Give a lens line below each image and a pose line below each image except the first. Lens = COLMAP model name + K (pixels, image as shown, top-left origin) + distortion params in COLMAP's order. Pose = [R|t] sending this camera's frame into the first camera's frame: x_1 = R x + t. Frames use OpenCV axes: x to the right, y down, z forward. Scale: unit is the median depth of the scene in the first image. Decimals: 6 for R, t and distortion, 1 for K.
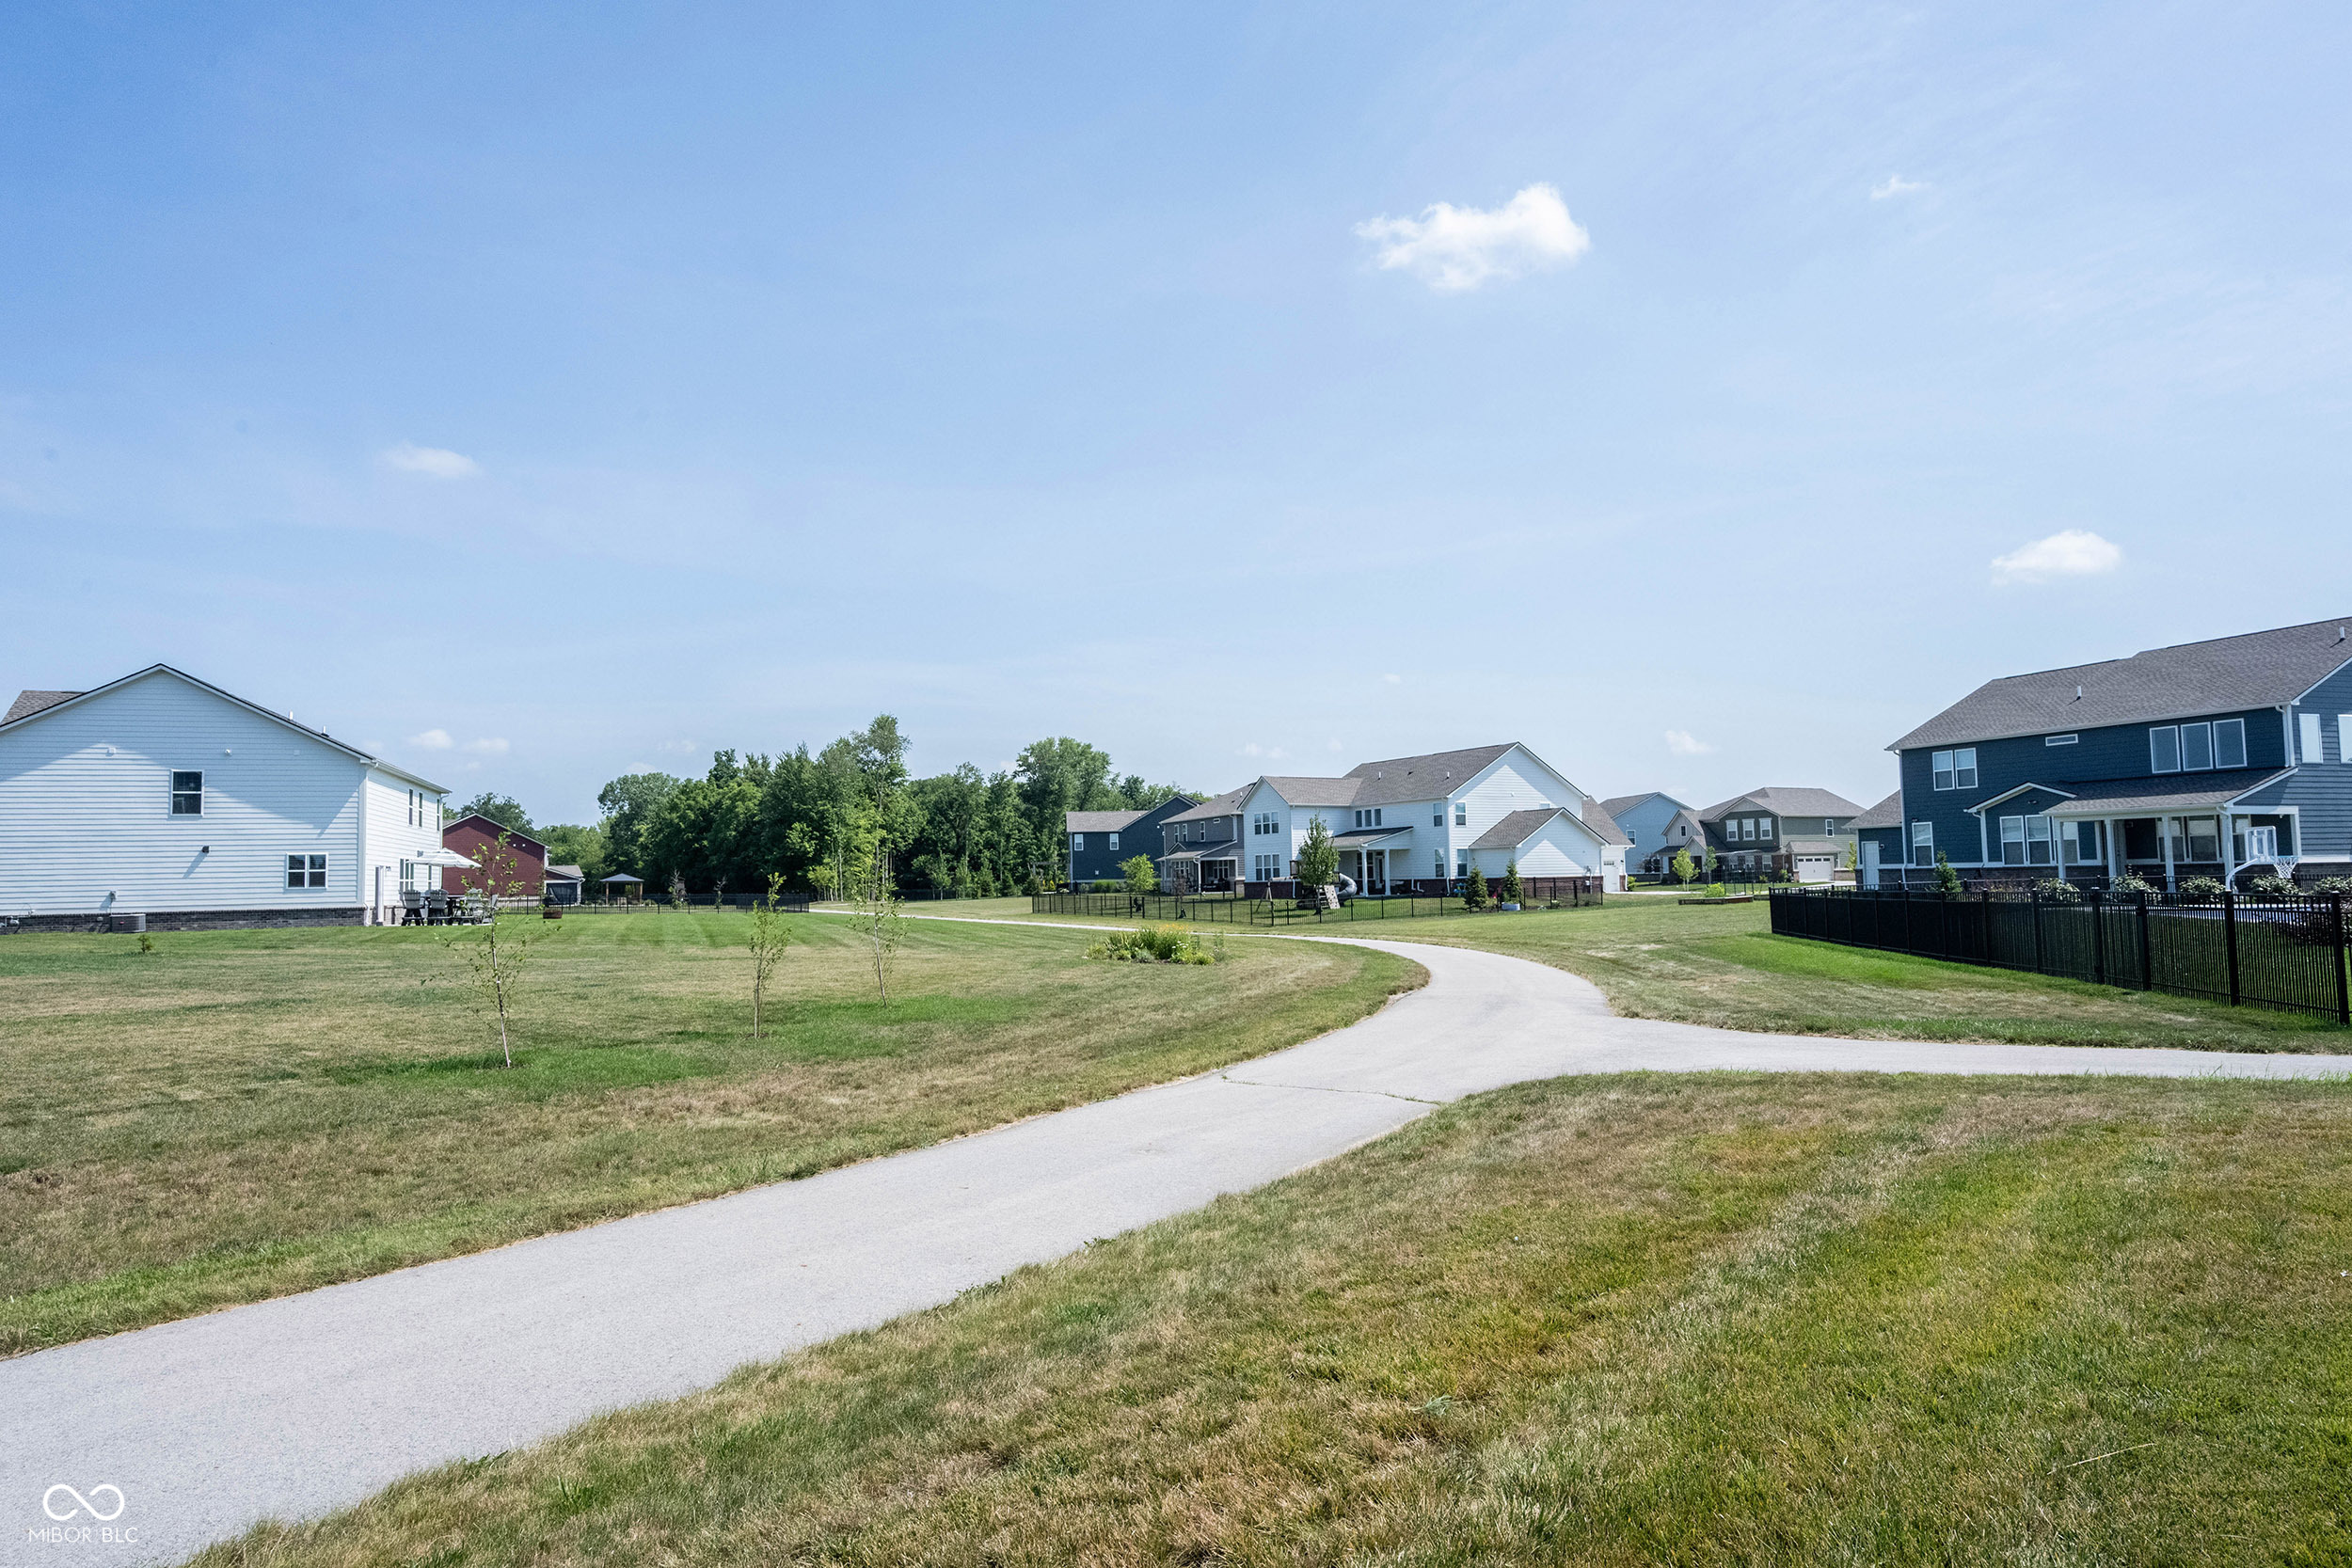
lens RADIAL K [[1334.7, 0, 1167.6], [0, 1334.7, 790.2], [0, 0, 1]] dist [-0.001313, -0.000010]
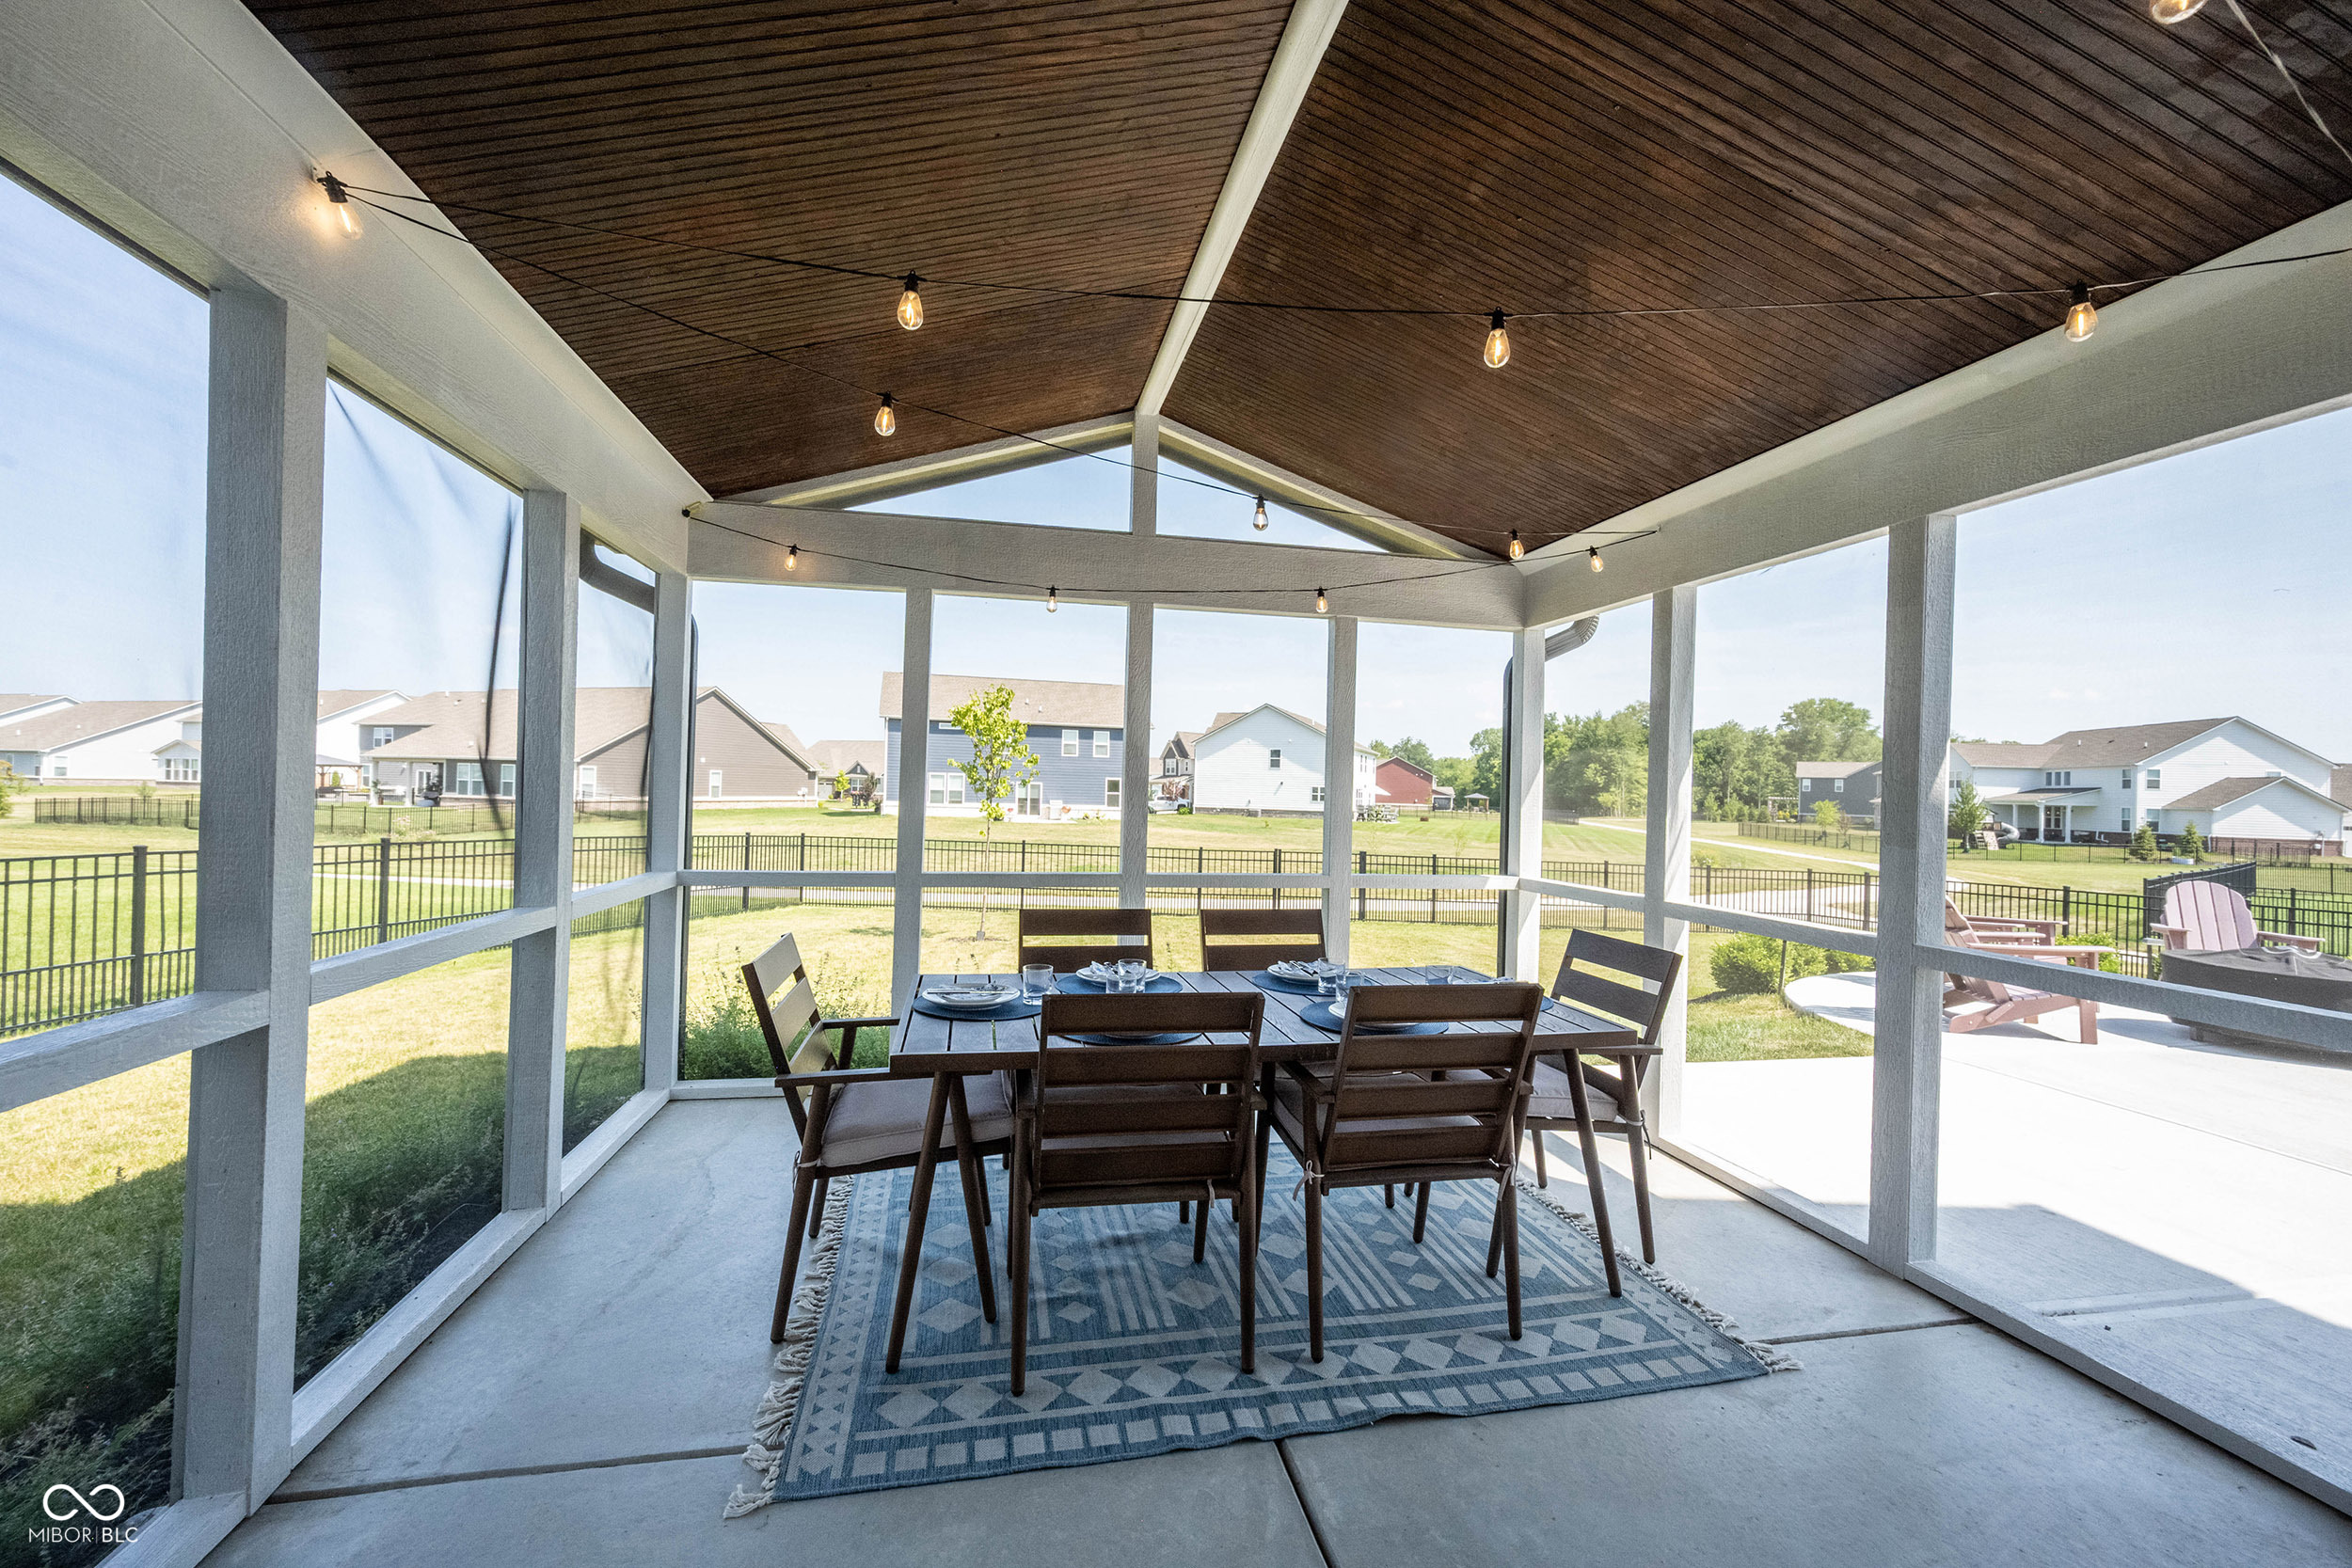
lens RADIAL K [[932.3, 0, 1172.6], [0, 932.3, 785.1], [0, 0, 1]] dist [0.001162, 0.000173]
pose [[0.751224, 0.037990, -0.658953, 0.102969], [0.001415, 0.998247, 0.059164, -0.024481], [0.660046, -0.045378, 0.749854, -0.172058]]
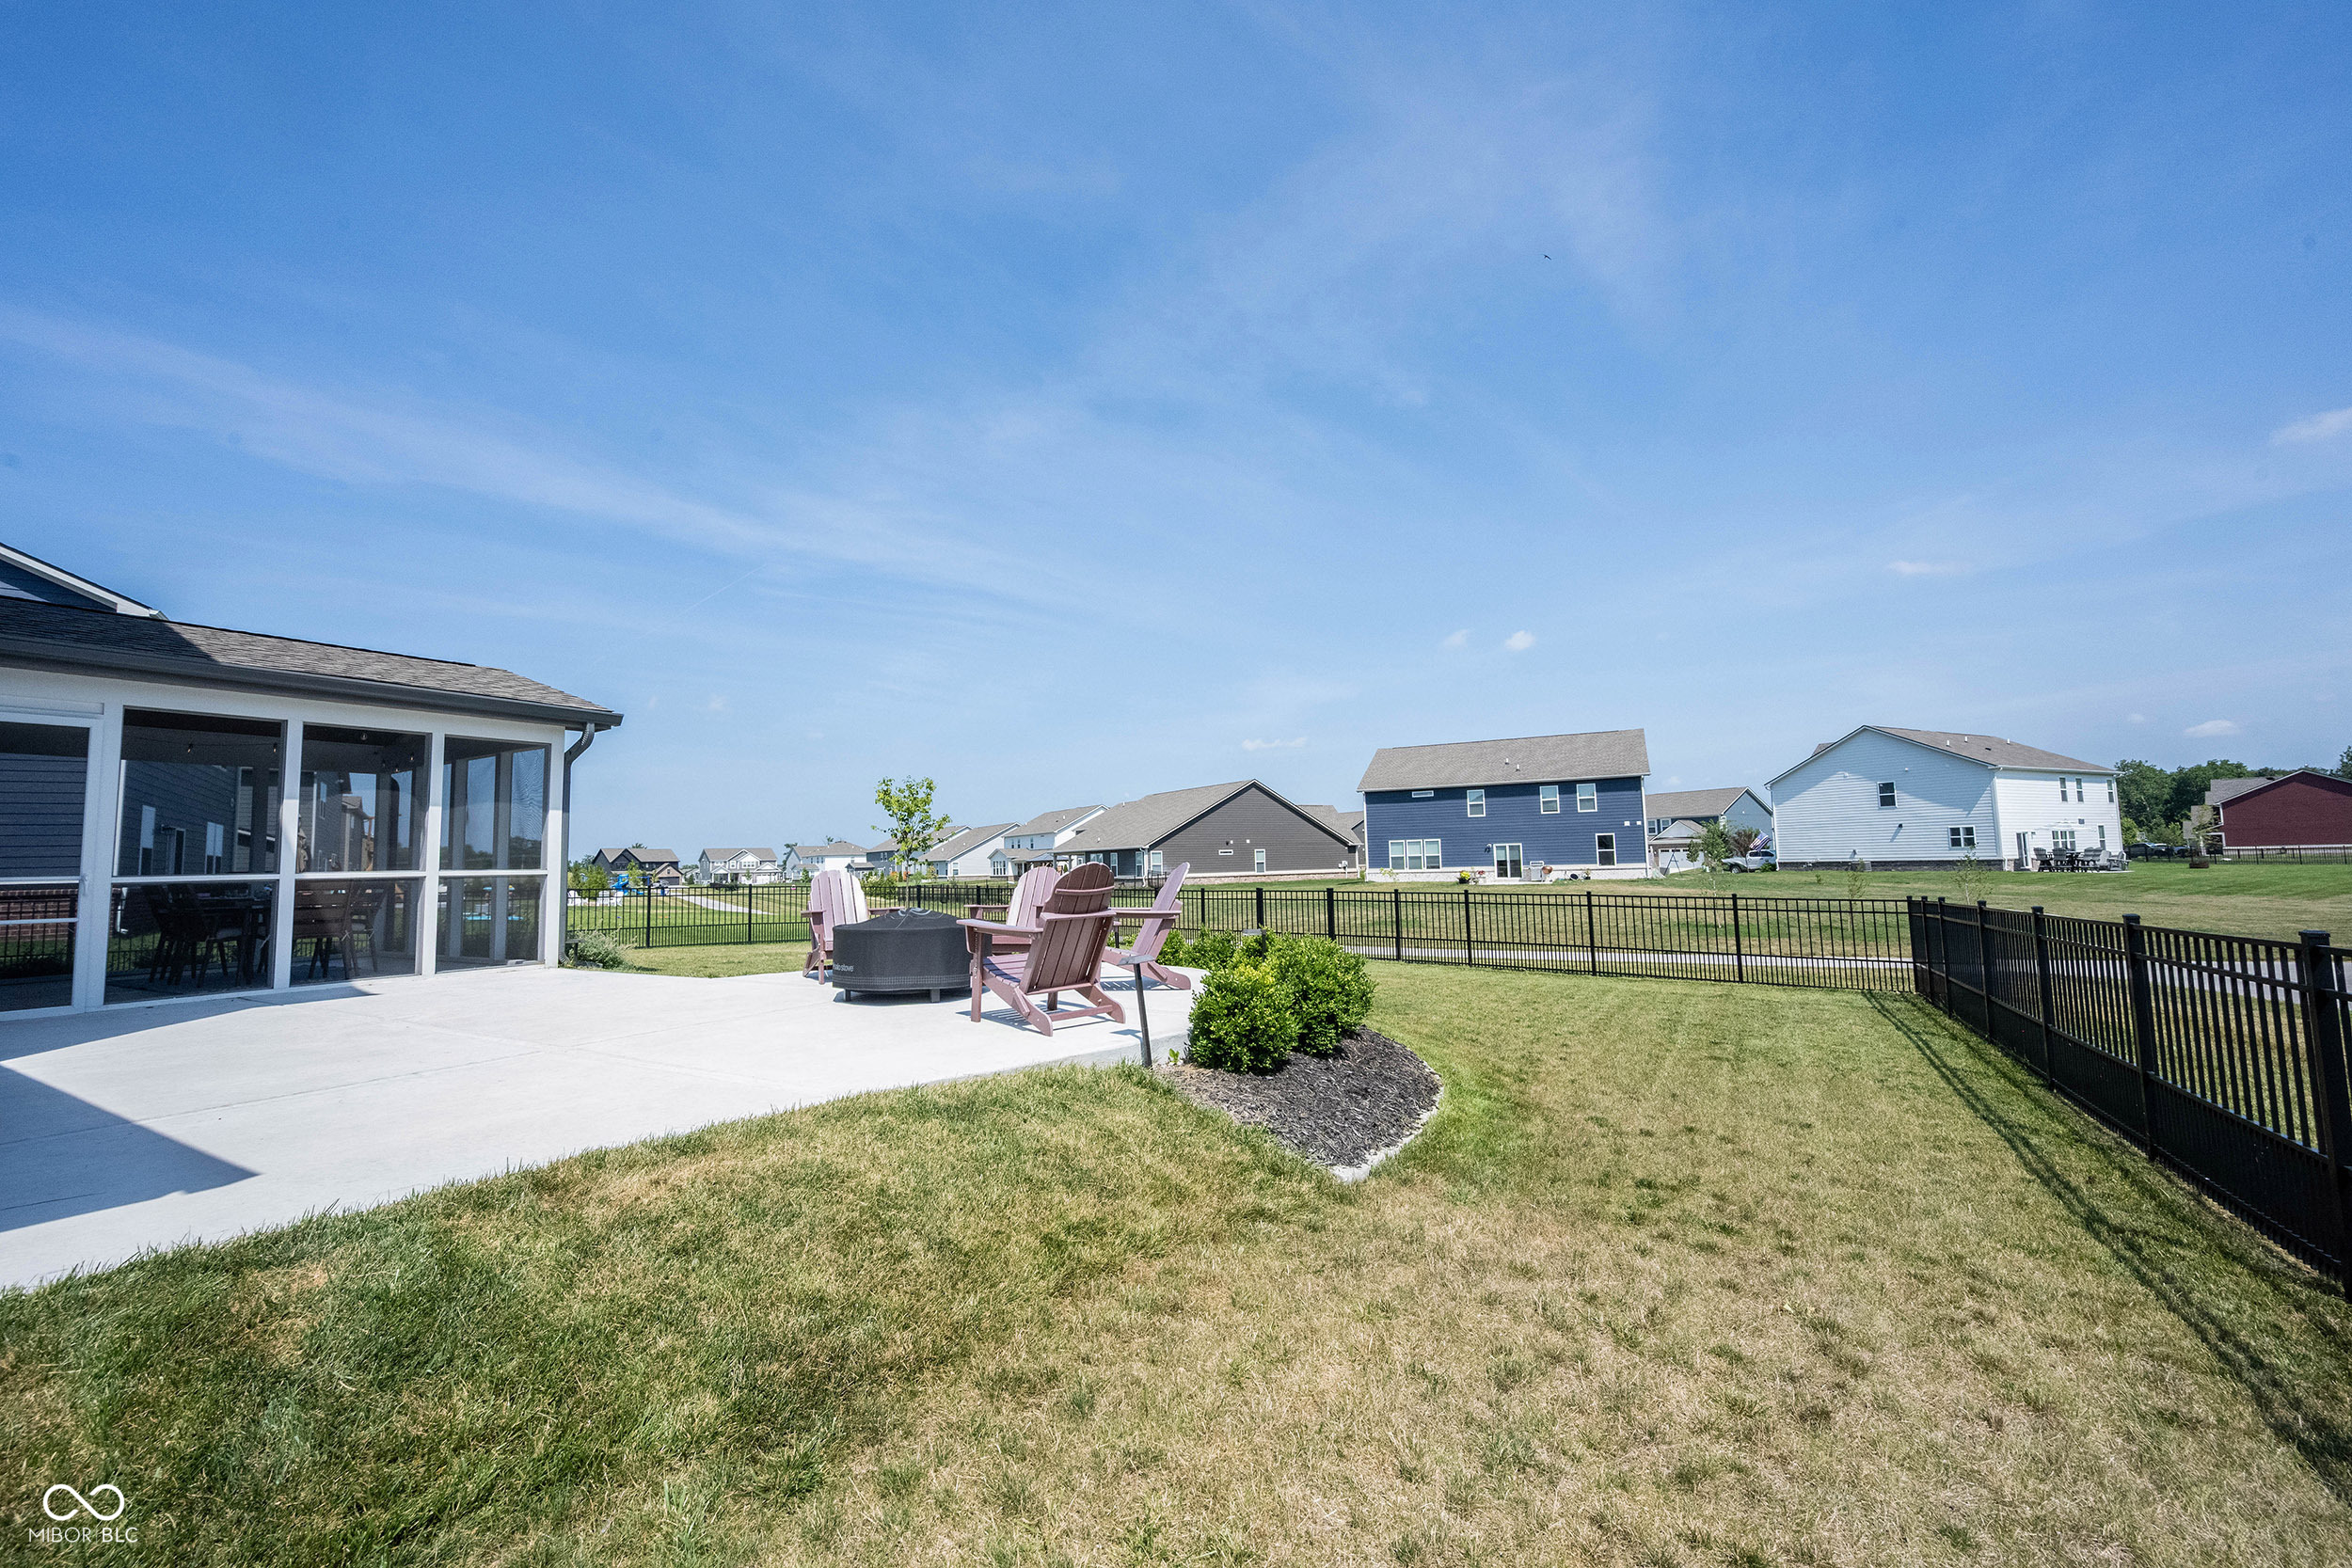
lens RADIAL K [[935.8, 0, 1165.3], [0, 935.8, 785.4], [0, 0, 1]] dist [-0.000248, 0.000078]
pose [[0.112120, -0.065200, -0.991553, 0.204675], [0.087224, 0.994639, -0.055540, -0.012584], [0.989859, -0.080260, 0.117206, -0.052876]]
